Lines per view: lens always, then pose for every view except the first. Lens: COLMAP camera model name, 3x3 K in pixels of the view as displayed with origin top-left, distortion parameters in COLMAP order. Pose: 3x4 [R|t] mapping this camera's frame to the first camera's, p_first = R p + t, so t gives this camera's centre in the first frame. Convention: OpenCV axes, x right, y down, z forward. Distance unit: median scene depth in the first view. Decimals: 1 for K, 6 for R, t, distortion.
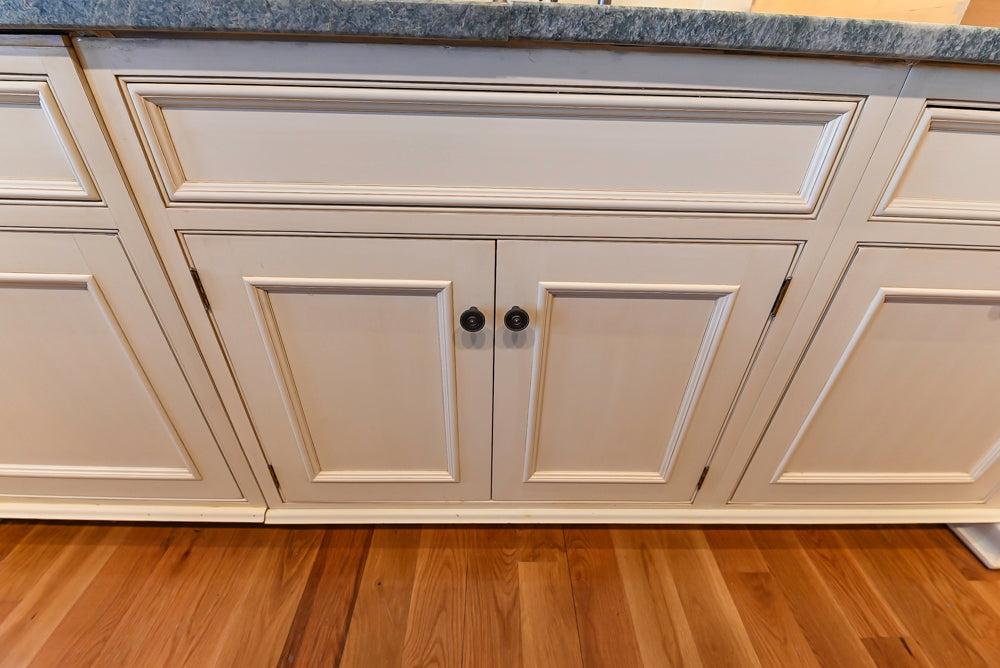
lens RADIAL K [[442.1, 0, 502.0], [0, 442.1, 316.6], [0, 0, 1]] dist [-0.005224, -0.001664]
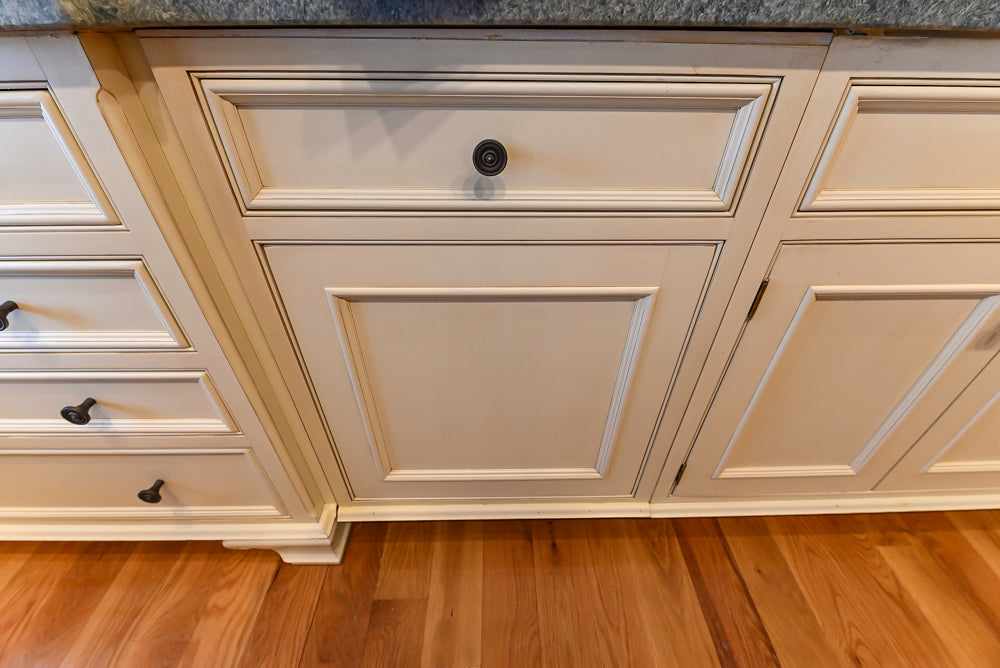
lens RADIAL K [[415.6, 0, 492.4], [0, 415.6, 318.5], [0, 0, 1]] dist [0.003799, -0.005914]
pose [[0.999649, -0.024388, -0.010376, -0.892411], [0.024926, 0.998155, 0.055358, -0.059965], [0.009007, -0.055597, 0.998413, 0.049561]]
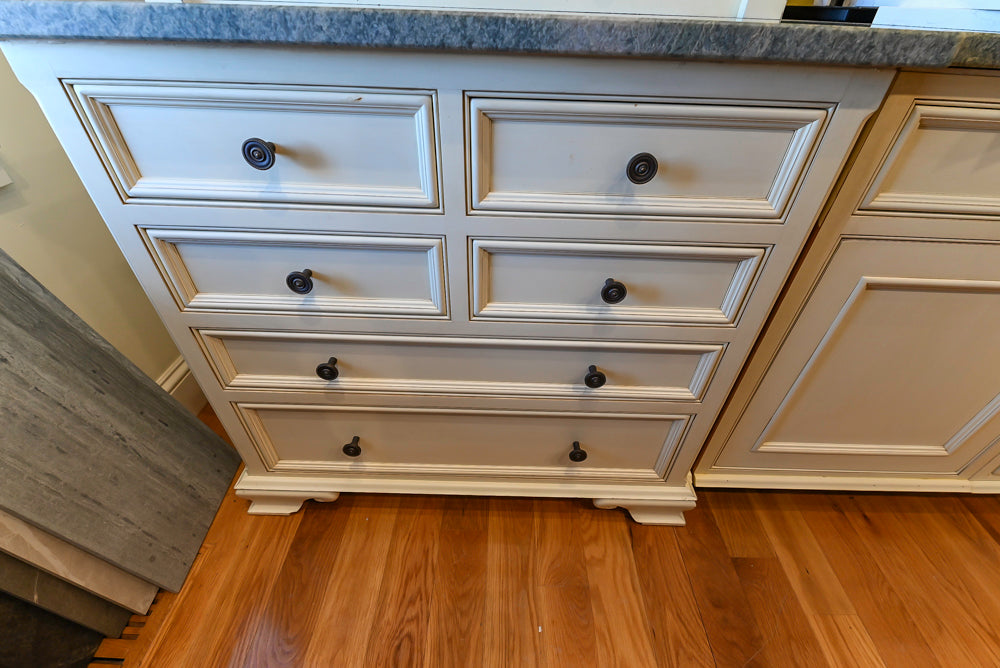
lens RADIAL K [[415.6, 0, 500.2], [0, 415.6, 316.5], [0, 0, 1]] dist [0.003799, -0.005914]
pose [[0.999757, 0.010737, -0.019253, -1.764435], [-0.009561, 0.998141, 0.060199, -0.045493], [0.019864, -0.060000, 0.998001, -0.074963]]
